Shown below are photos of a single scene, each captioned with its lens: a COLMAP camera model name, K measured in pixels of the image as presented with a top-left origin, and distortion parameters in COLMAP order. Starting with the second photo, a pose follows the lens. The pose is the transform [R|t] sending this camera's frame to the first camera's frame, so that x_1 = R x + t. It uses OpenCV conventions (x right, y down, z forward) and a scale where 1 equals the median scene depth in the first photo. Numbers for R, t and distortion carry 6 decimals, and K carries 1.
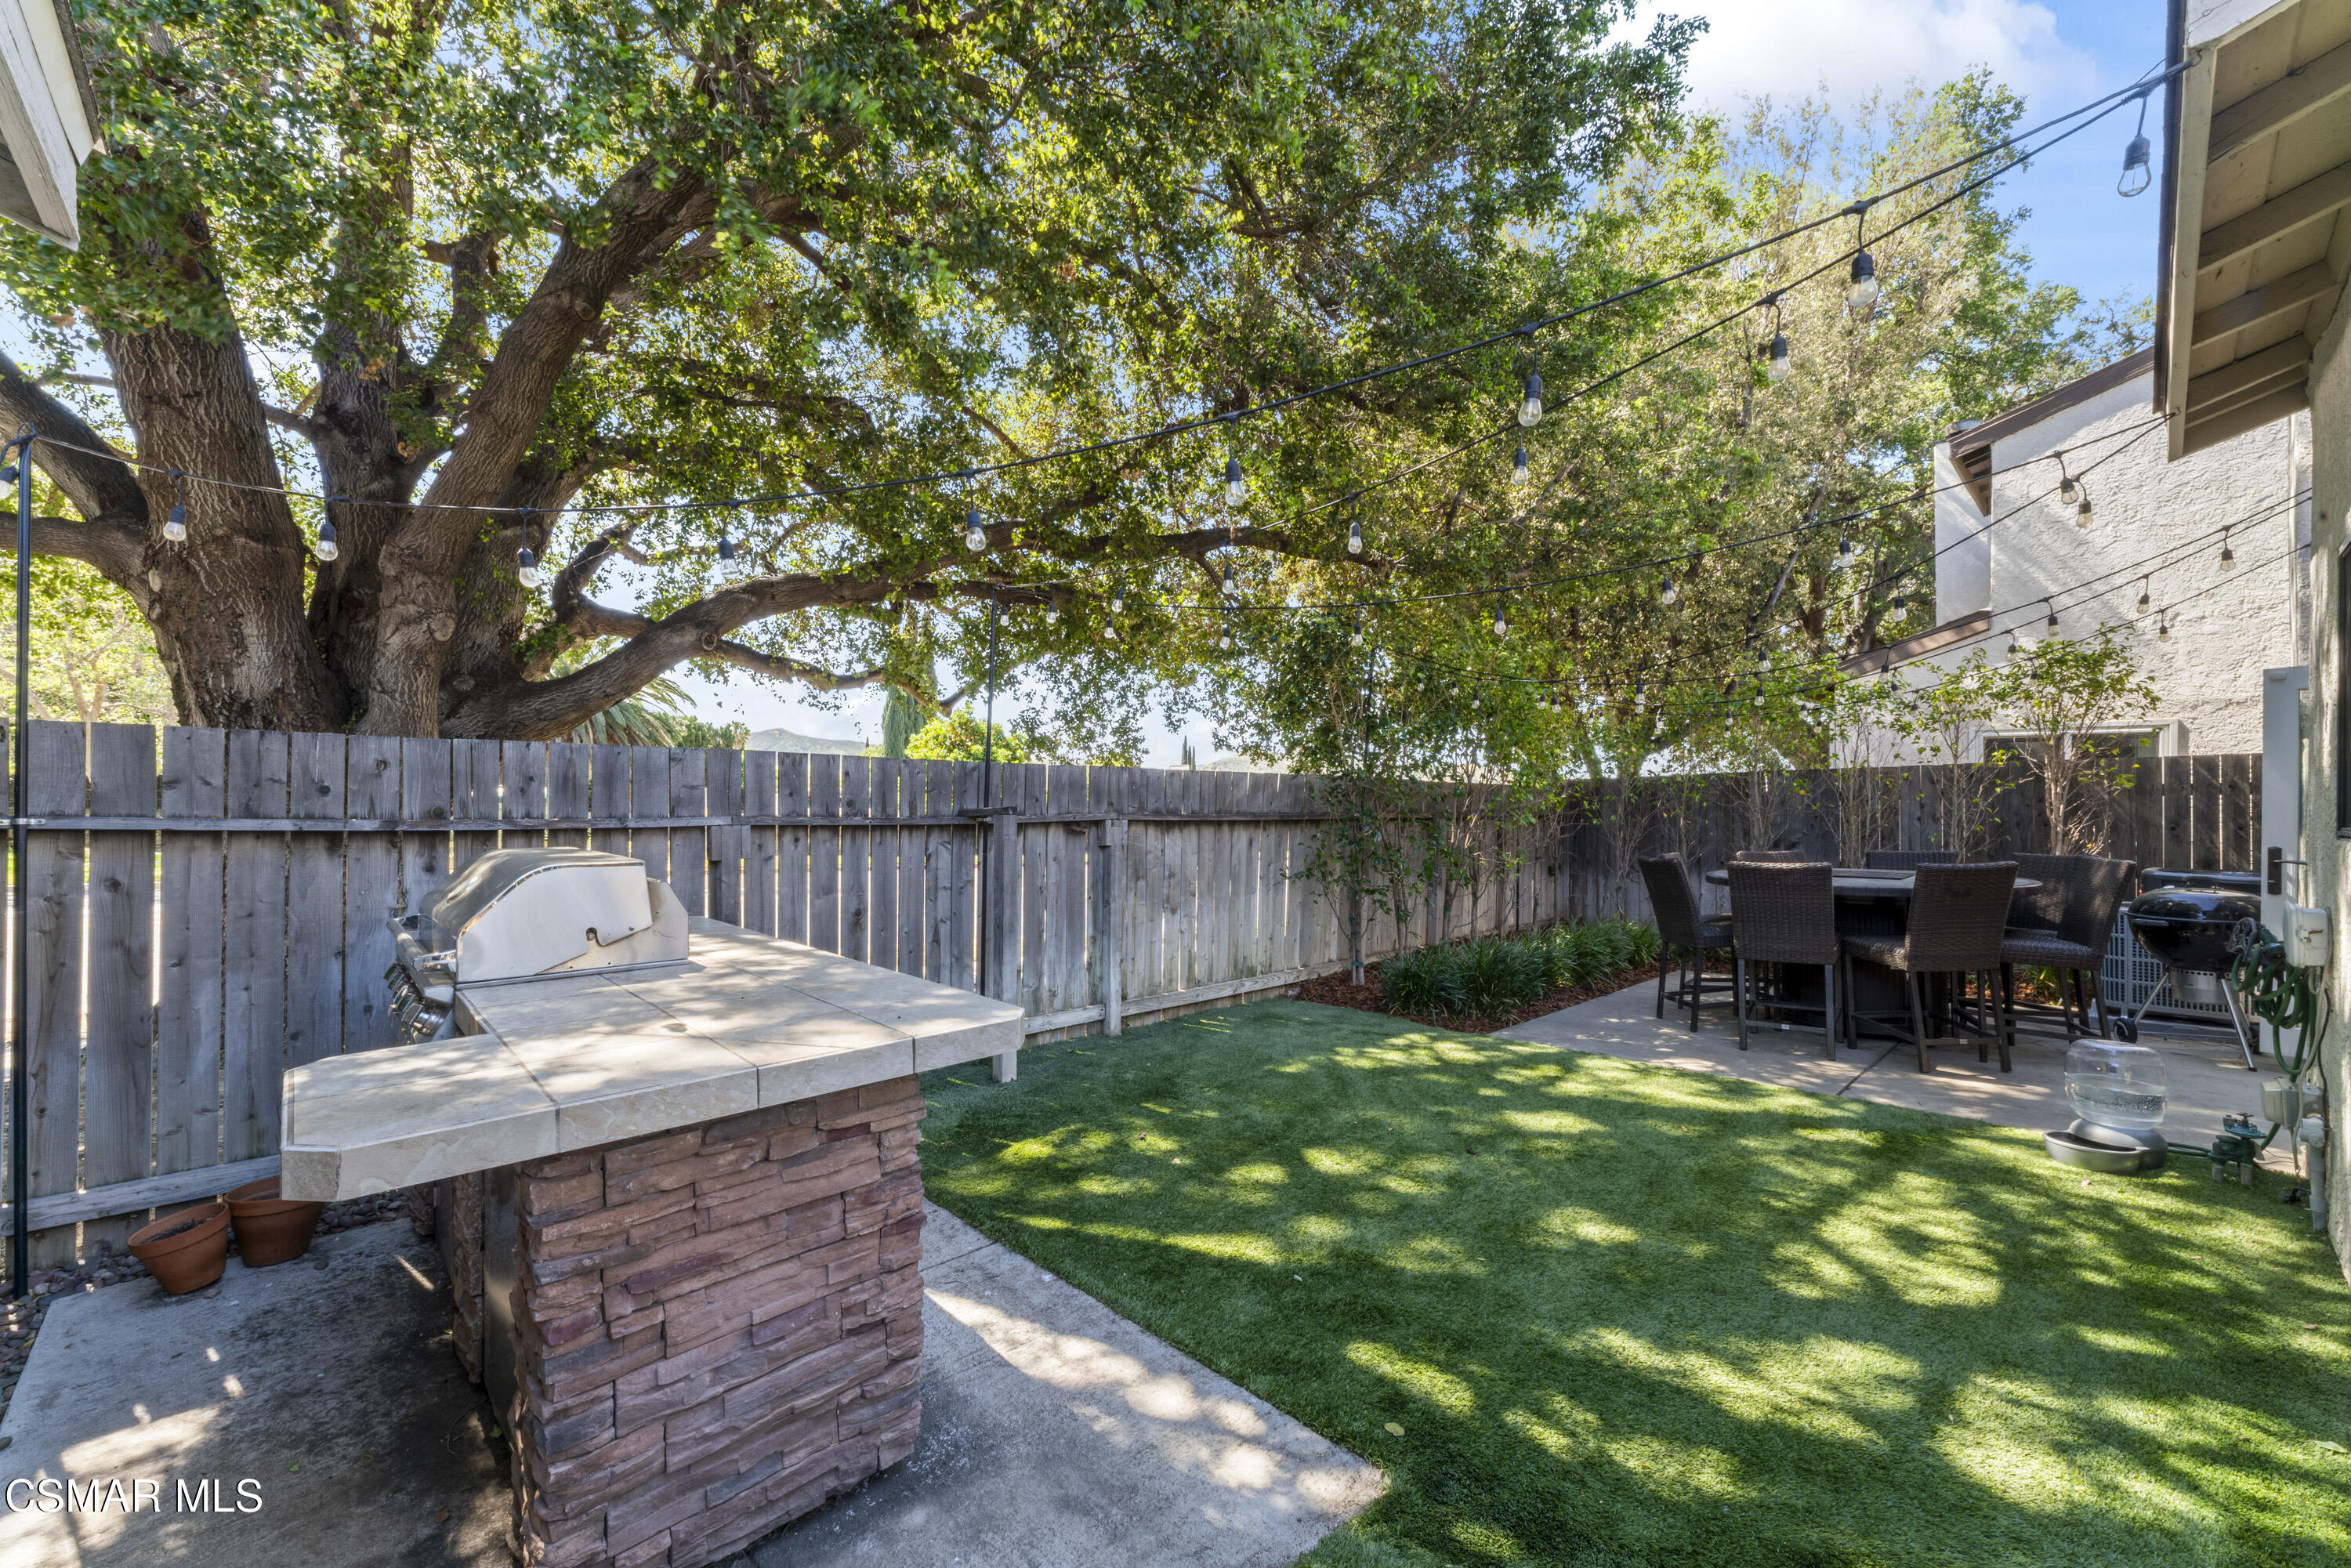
lens RADIAL K [[916.9, 0, 1171.1], [0, 916.9, 795.8], [0, 0, 1]] dist [-0.000495, -0.000076]
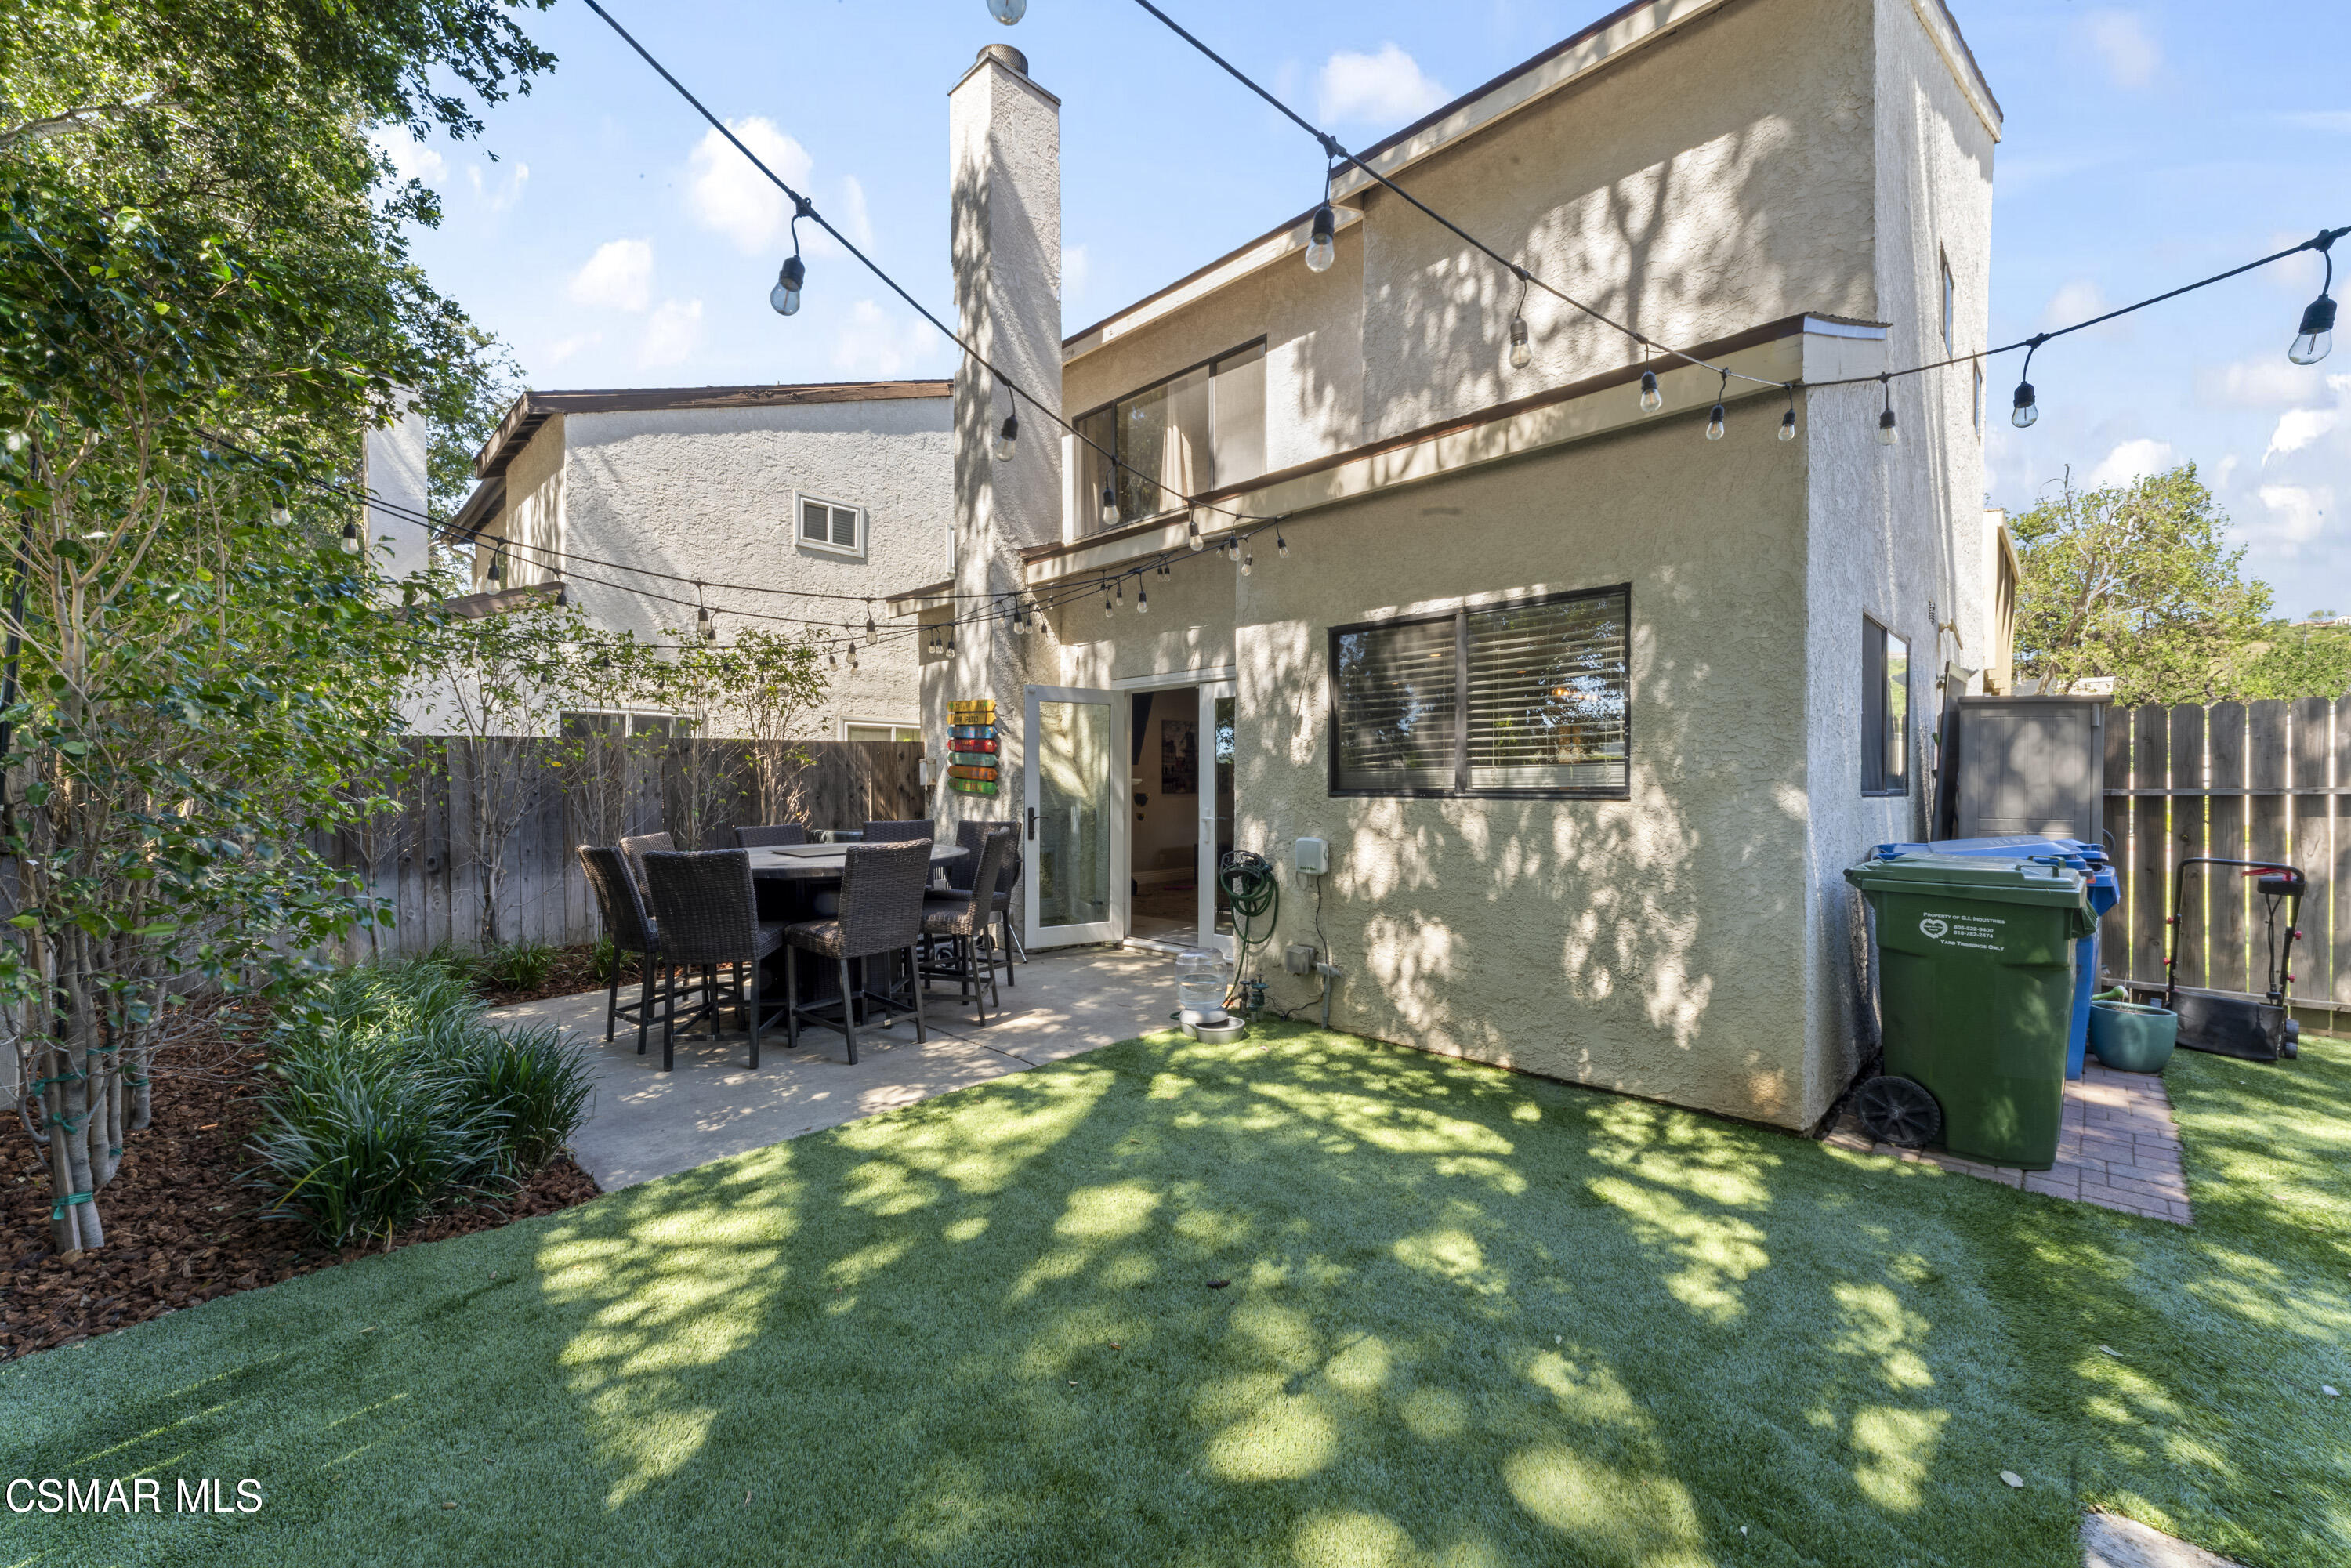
lens RADIAL K [[916.9, 0, 1170.9], [0, 916.9, 781.5], [0, 0, 1]] dist [-0.000495, -0.000076]
pose [[-0.028870, -0.001793, 0.999582, -0.325630], [-0.010777, 0.999941, 0.001482, 0.010218], [-0.999525, -0.010730, -0.028887, 0.977488]]
